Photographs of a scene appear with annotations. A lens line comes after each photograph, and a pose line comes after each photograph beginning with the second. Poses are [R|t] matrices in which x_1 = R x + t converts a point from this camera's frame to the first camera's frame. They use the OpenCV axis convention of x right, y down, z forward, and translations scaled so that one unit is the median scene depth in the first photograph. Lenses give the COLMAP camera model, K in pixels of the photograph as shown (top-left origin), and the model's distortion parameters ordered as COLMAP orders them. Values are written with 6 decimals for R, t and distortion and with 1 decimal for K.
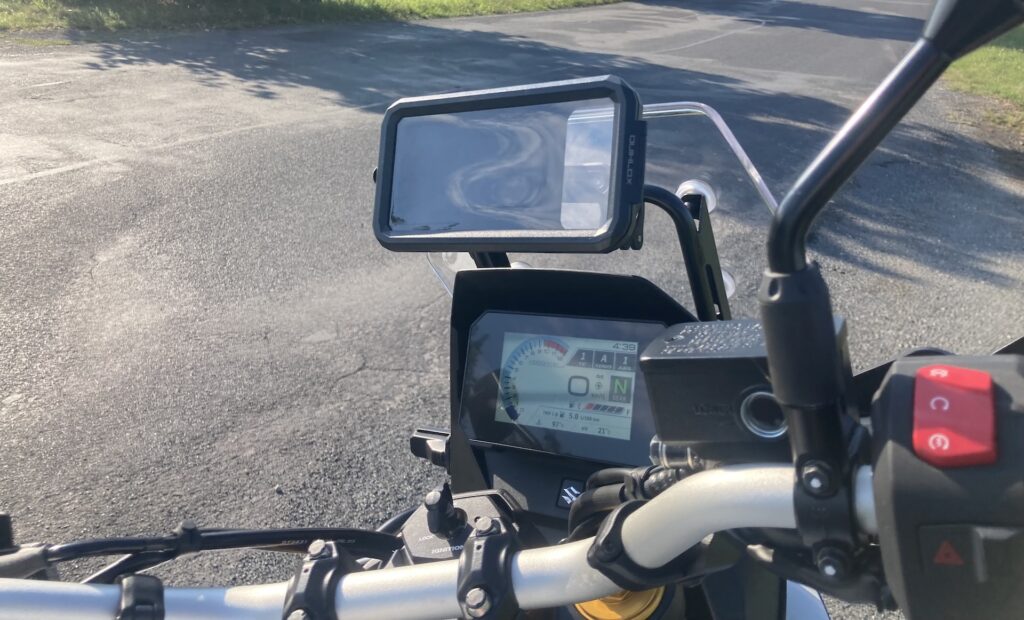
lens RADIAL K [[832.4, 0, 538.7], [0, 832.4, 249.8], [0, 0, 1]] dist [0.009392, 0.000887]
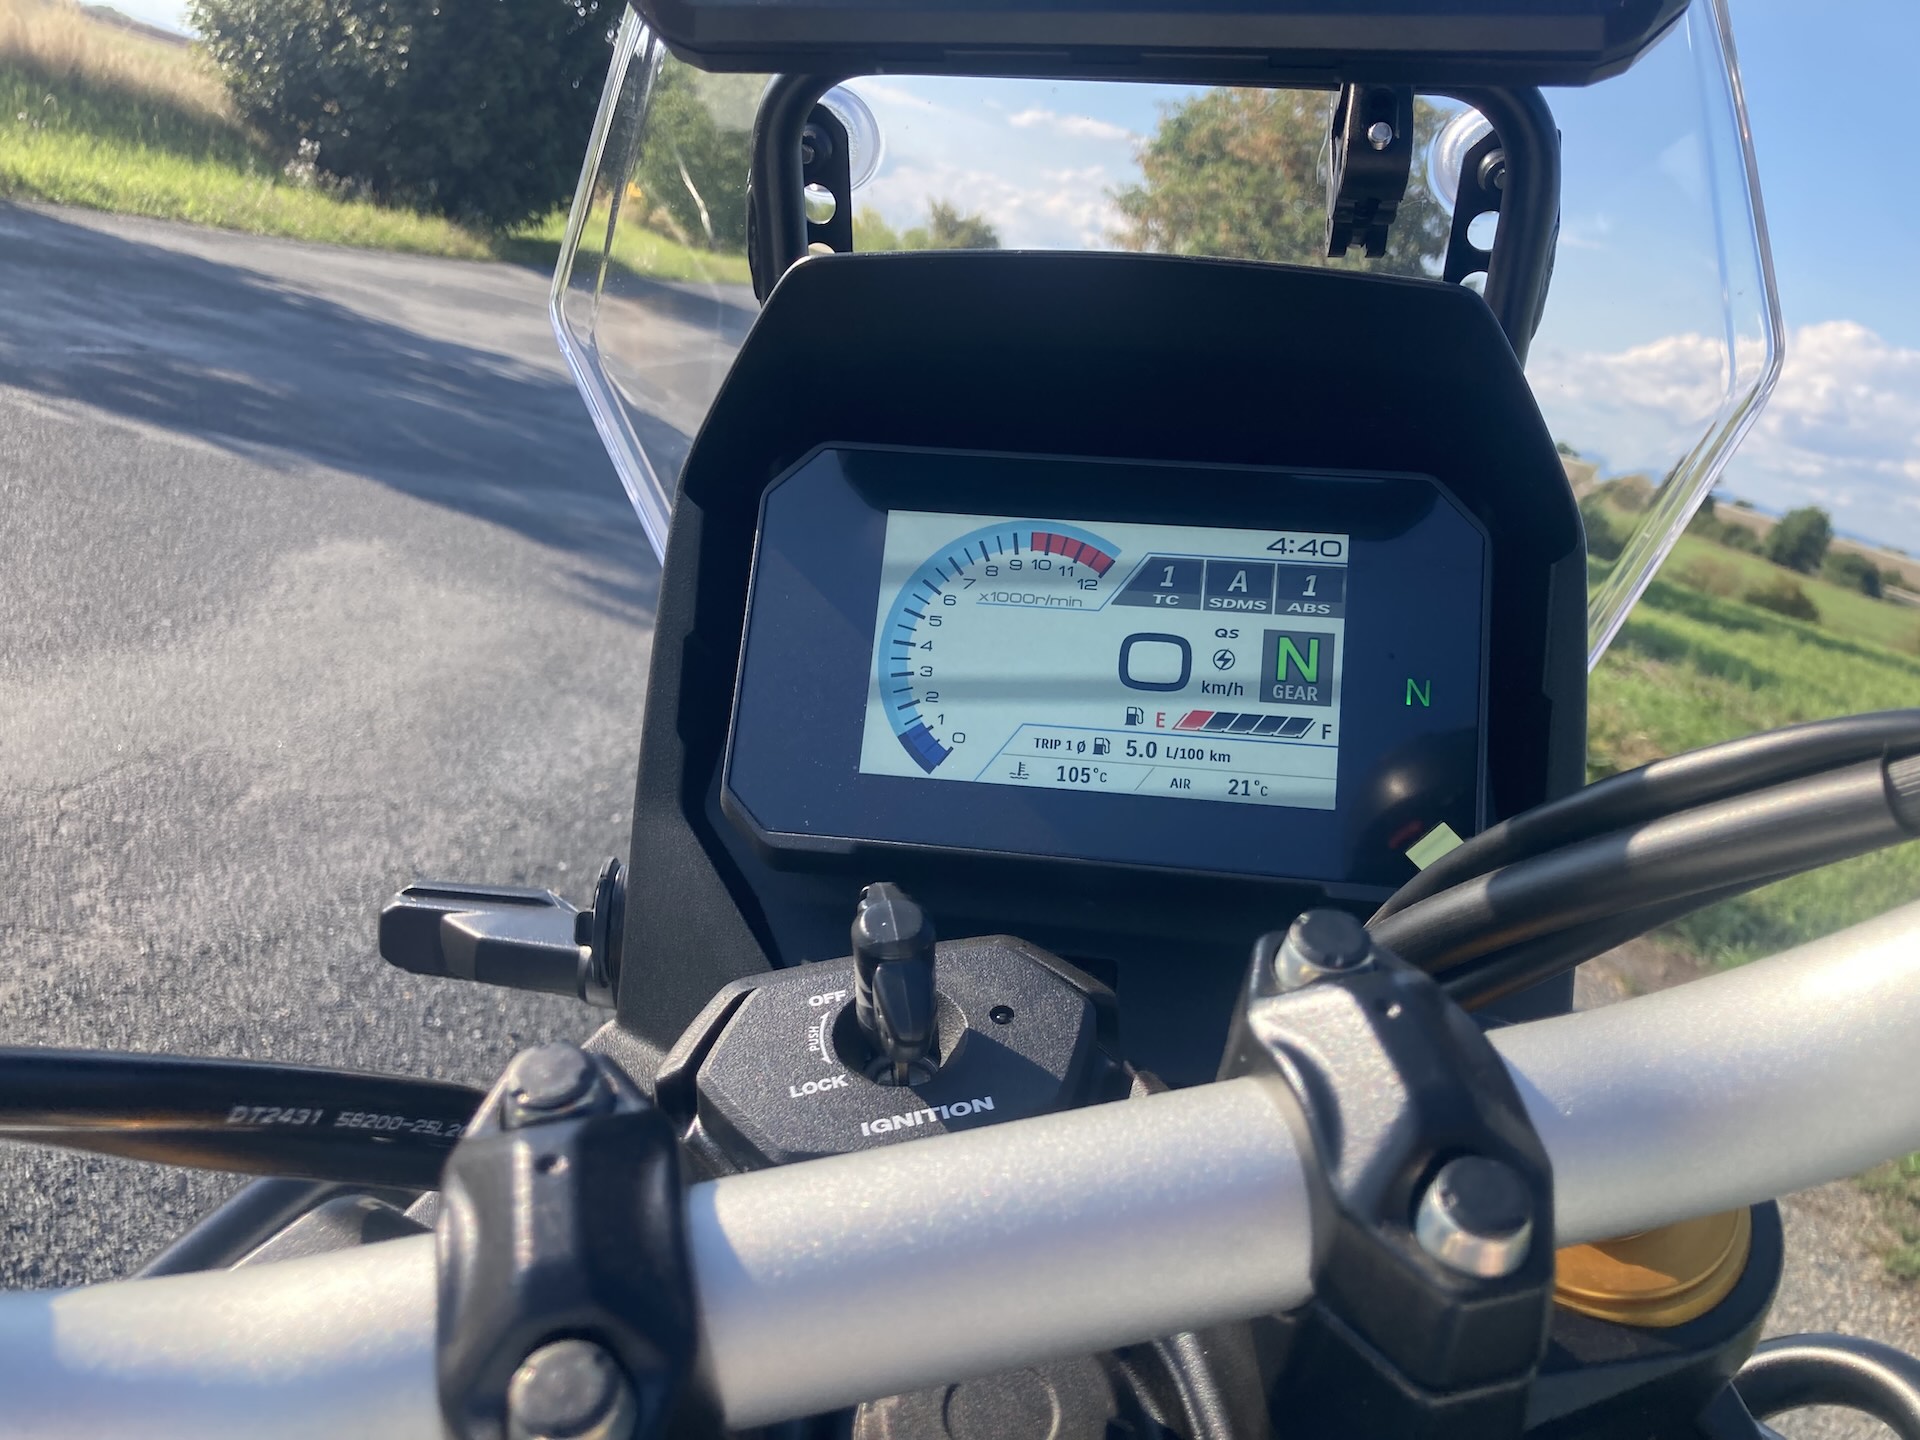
lens RADIAL K [[1560.7, 0, 967.6], [0, 1560.7, 736.1], [0, 0, 1]] dist [0.014837, -0.017254]
pose [[0.908472, 0.074843, 0.411189, -0.069042], [-0.065003, 0.997166, -0.037884, 0.055935], [-0.412859, 0.007688, 0.910762, 0.117253]]
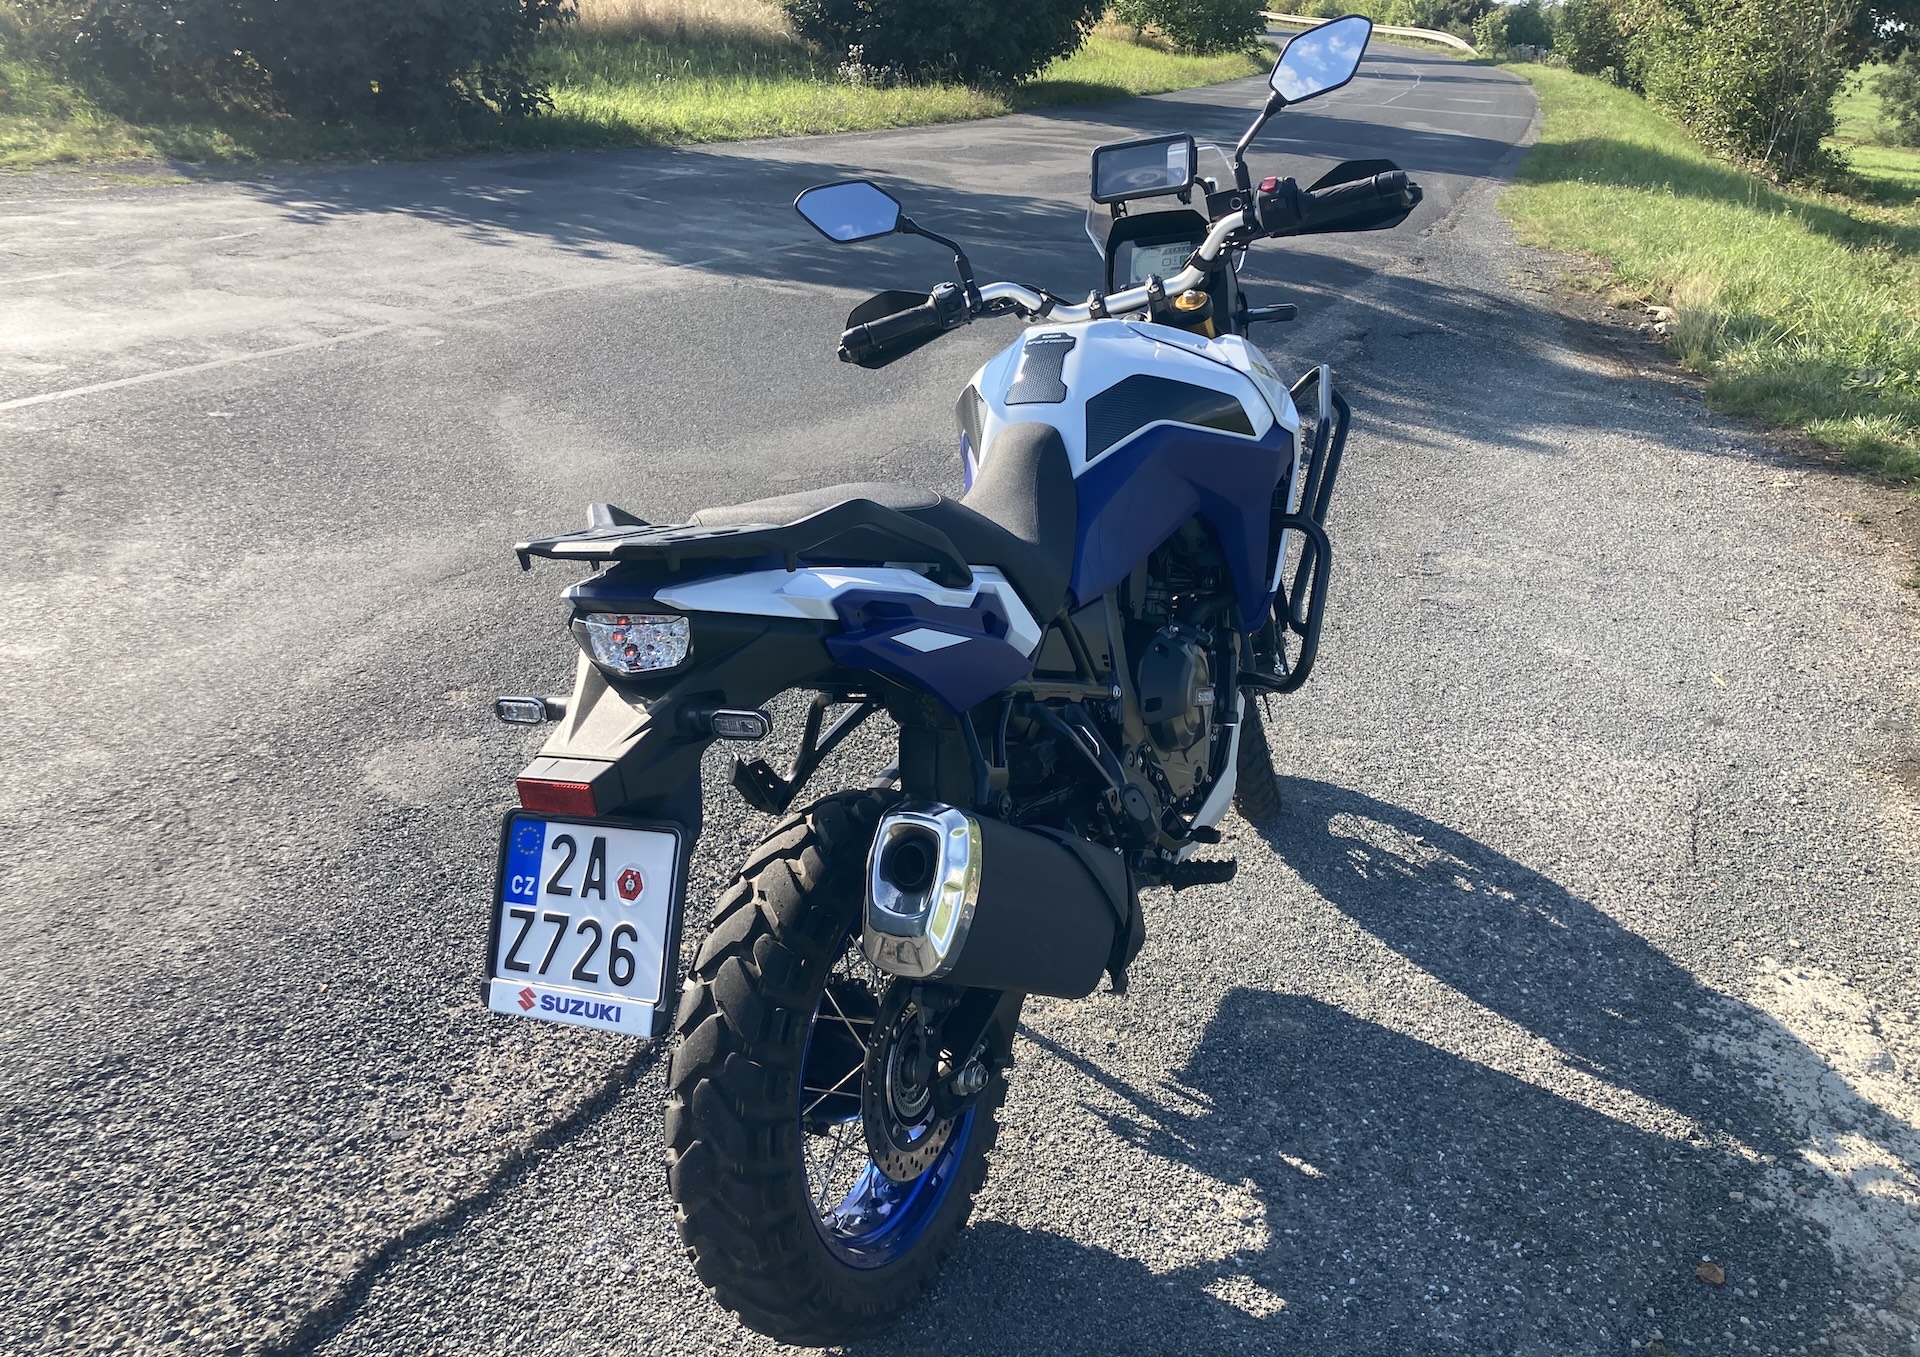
lens RADIAL K [[1586.6, 0, 1027.1], [0, 1586.6, 639.4], [0, 0, 1]] dist [0.003759, -0.001929]
pose [[0.992476, -0.041541, 0.115174, -0.248569], [0.038052, 0.998753, 0.032326, 0.288217], [-0.116373, -0.027700, 0.992819, -0.958712]]
